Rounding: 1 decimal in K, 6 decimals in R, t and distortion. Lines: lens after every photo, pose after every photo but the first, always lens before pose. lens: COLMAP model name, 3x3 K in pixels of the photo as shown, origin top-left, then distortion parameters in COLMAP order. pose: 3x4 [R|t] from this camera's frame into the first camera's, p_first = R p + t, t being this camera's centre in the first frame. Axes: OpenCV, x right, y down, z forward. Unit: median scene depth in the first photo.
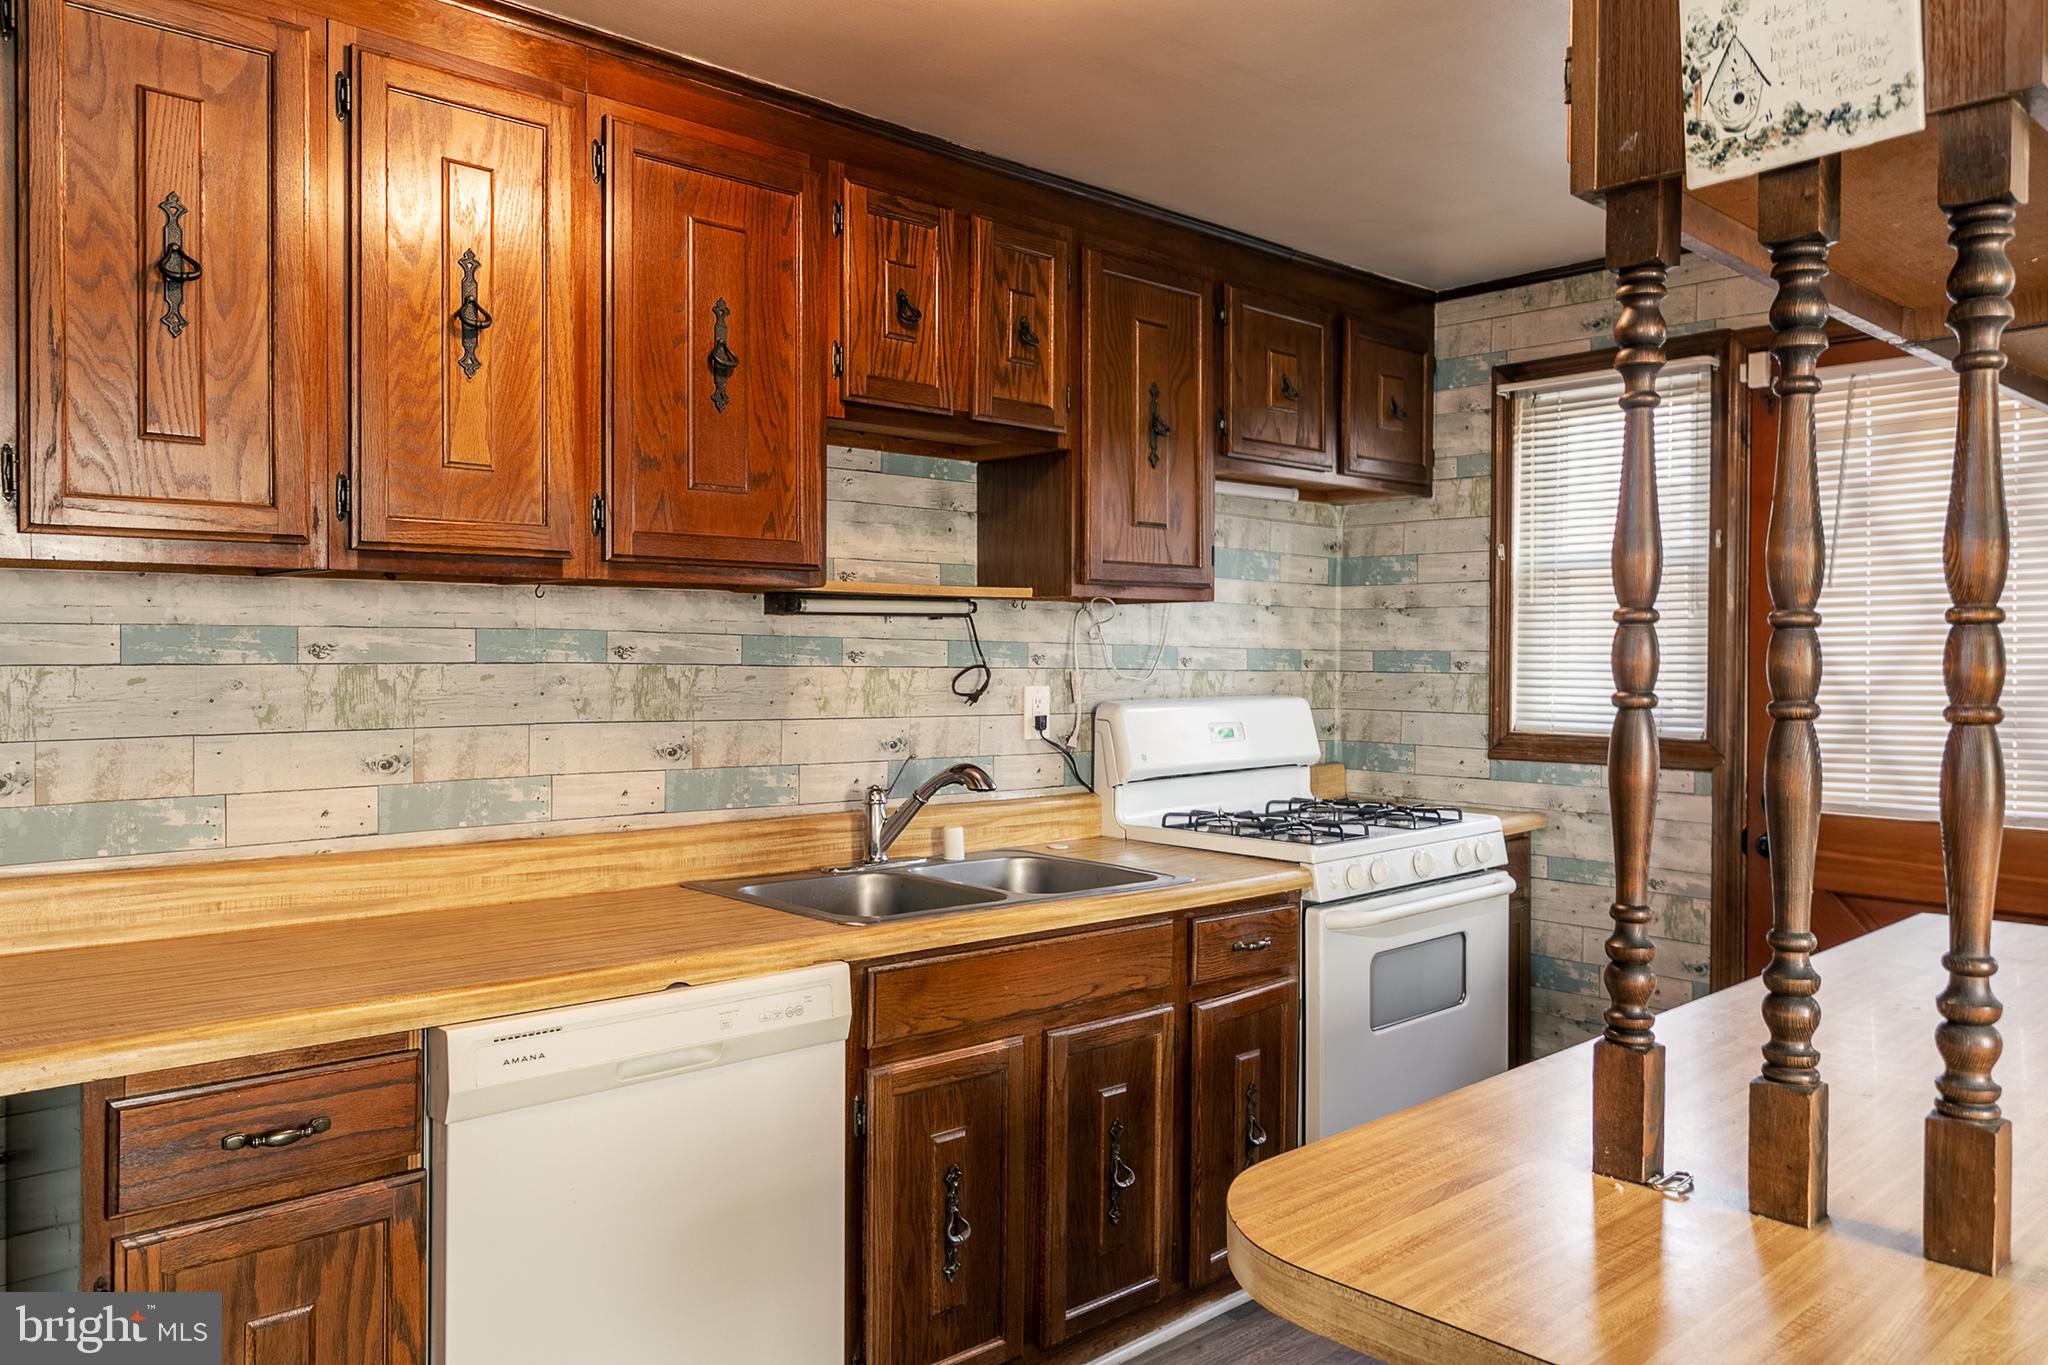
lens RADIAL K [[1414.2, 0, 1005.0], [0, 1414.2, 653.2], [0, 0, 1]] dist [-0.004051, 0.004529]
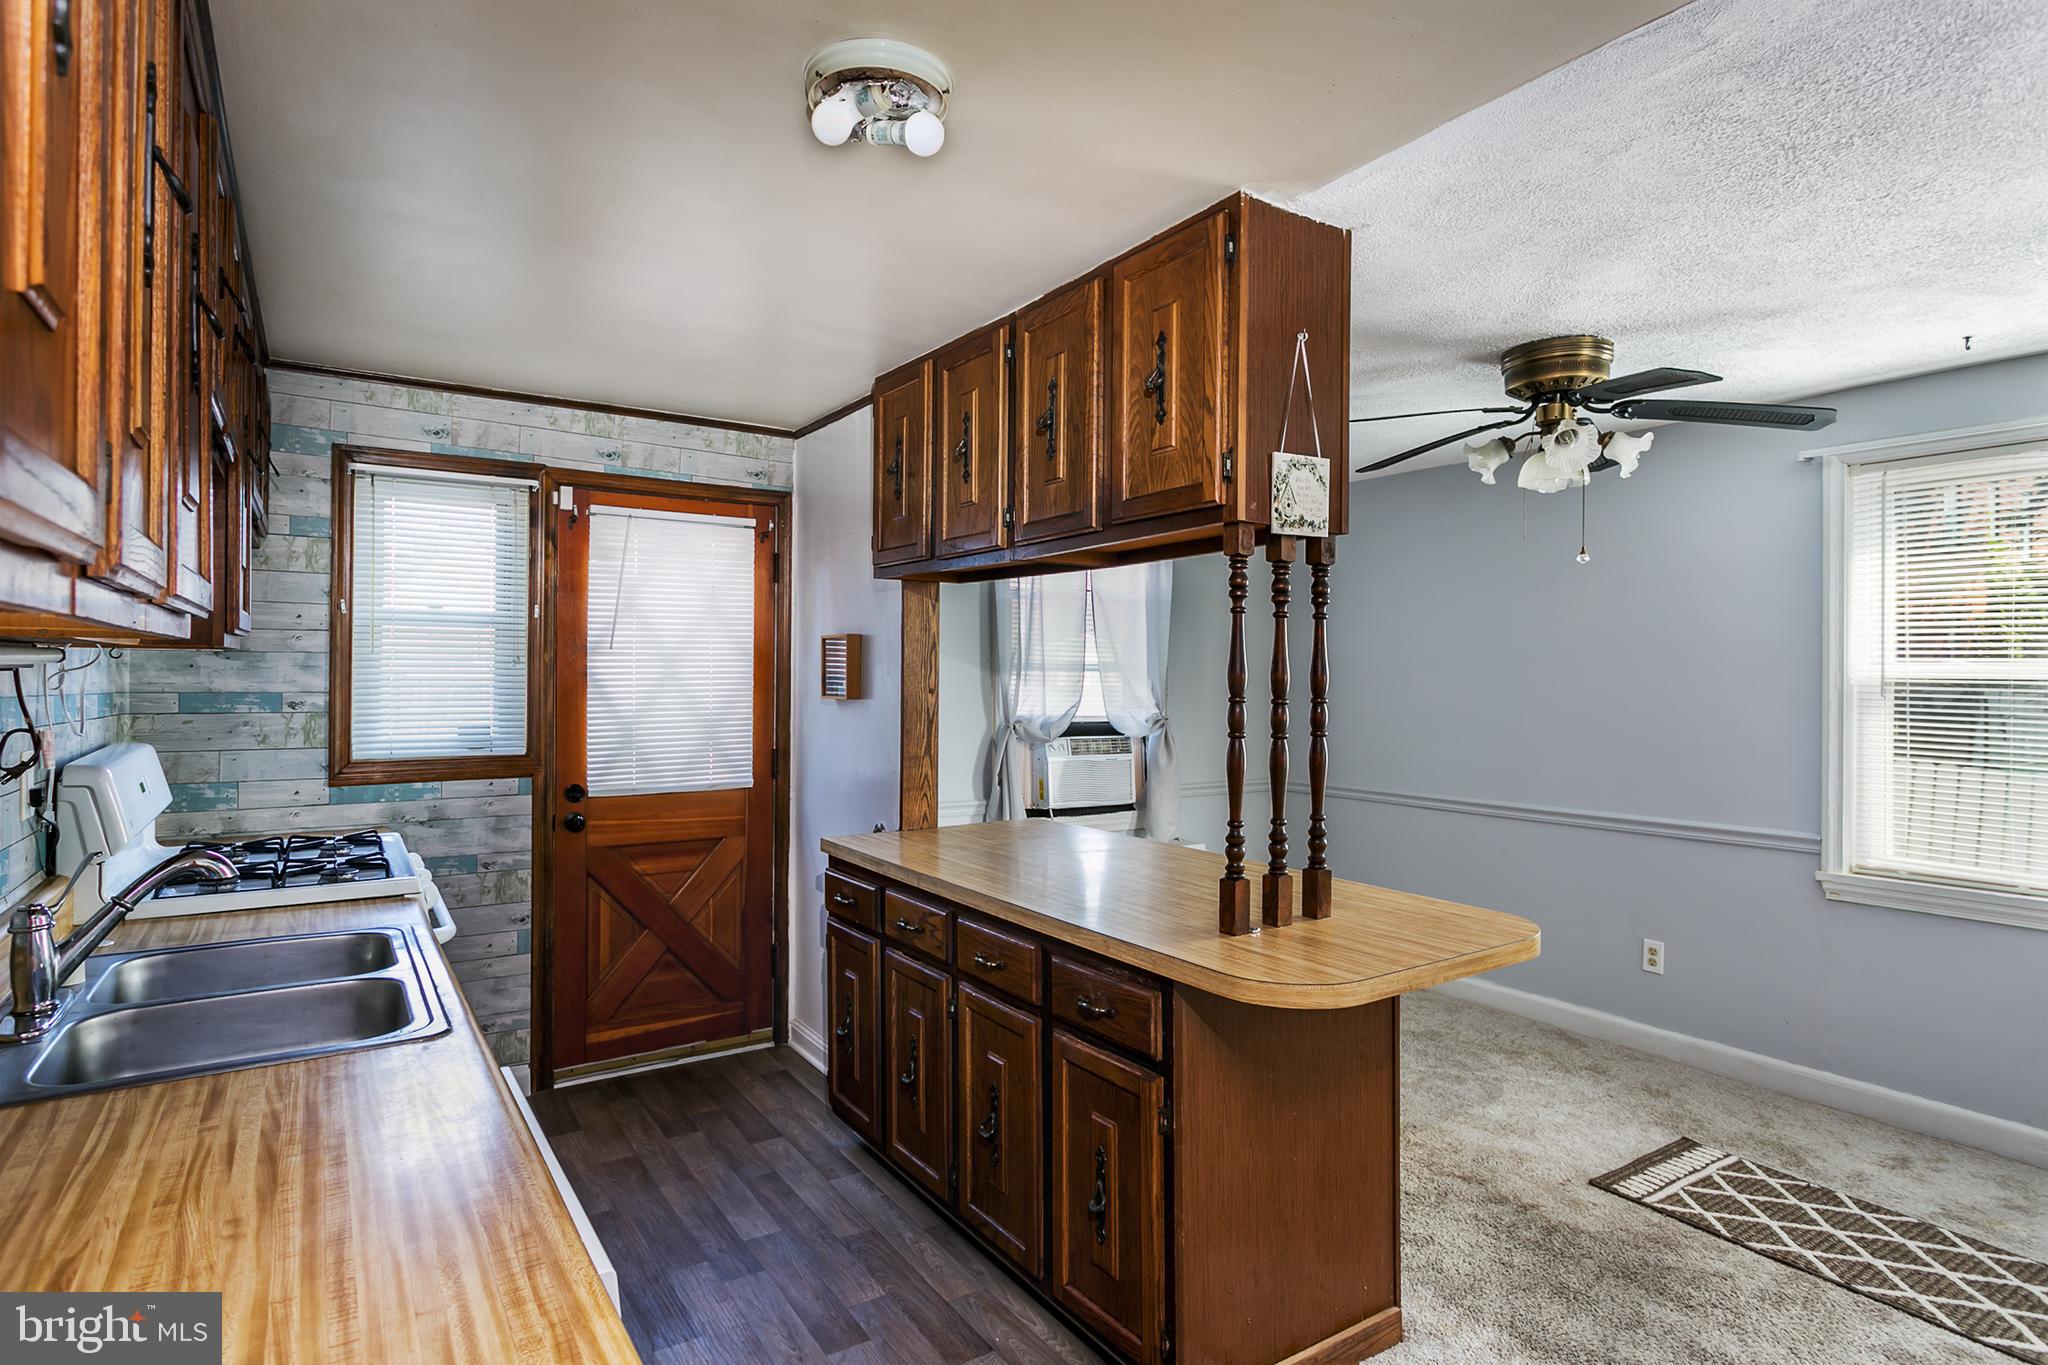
lens RADIAL K [[1047.8, 0, 1018.4], [0, 1047.8, 679.4], [0, 0, 1]] dist [-0.004597, 0.000110]
pose [[0.167200, -0.006472, 0.985902, -0.569284], [-0.006602, 0.999949, 0.007684, -0.031336], [-0.985901, -0.007794, 0.167149, 0.448690]]
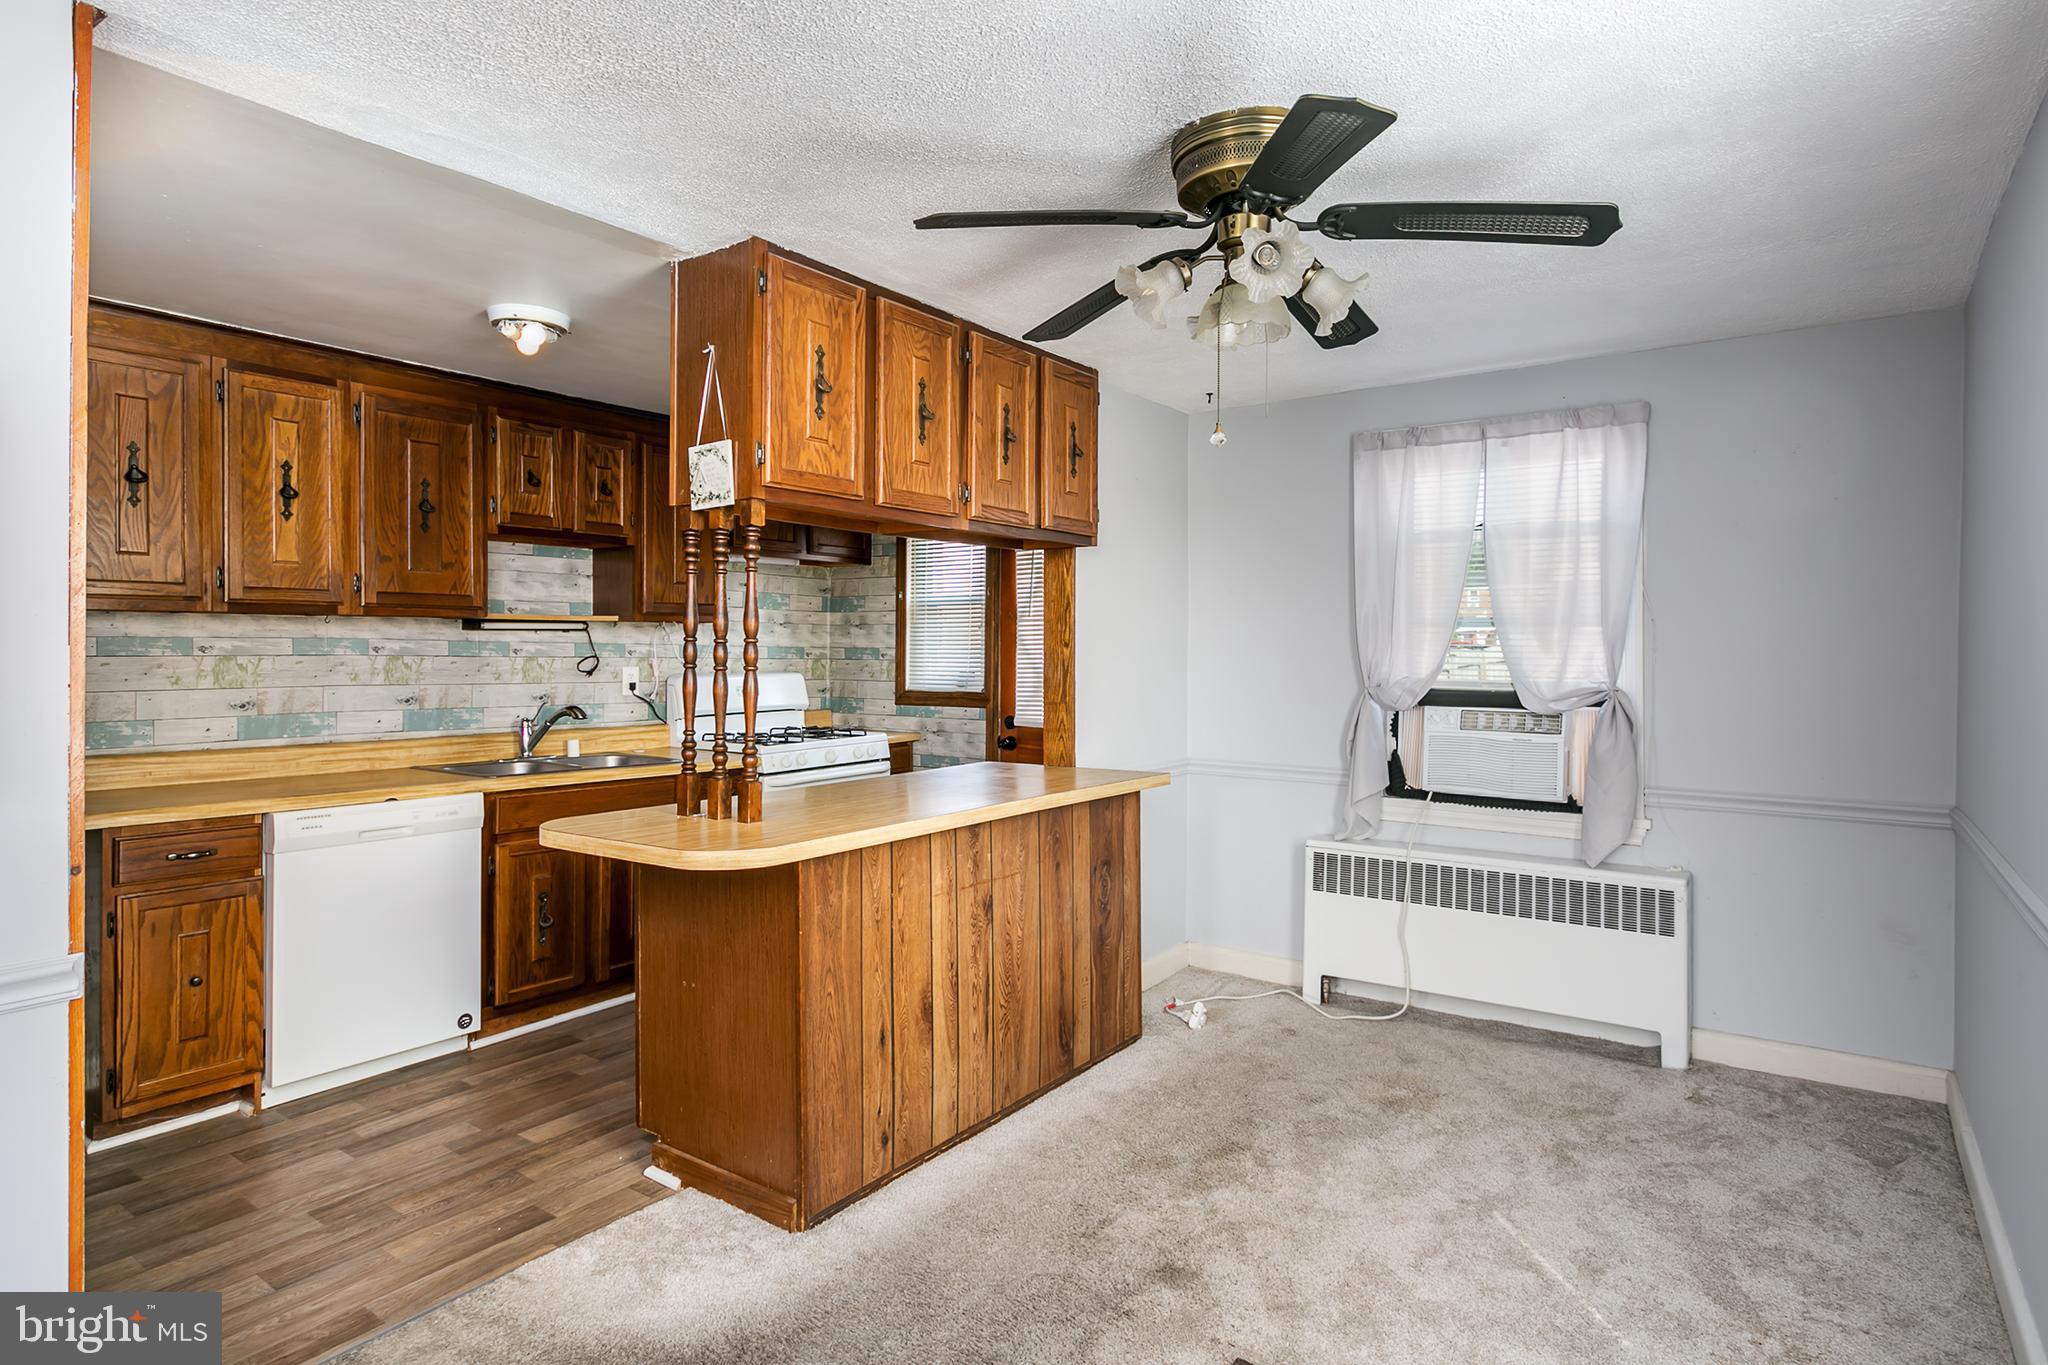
lens RADIAL K [[1072.0, 0, 1010.7], [0, 1072.0, 649.8], [0, 0, 1]] dist [-0.002765, 0.002490]
pose [[0.976999, -0.000928, 0.213242, 0.267862], [0.000360, 0.999996, 0.002704, -0.004099], [-0.213244, -0.002565, 0.976996, -0.632804]]
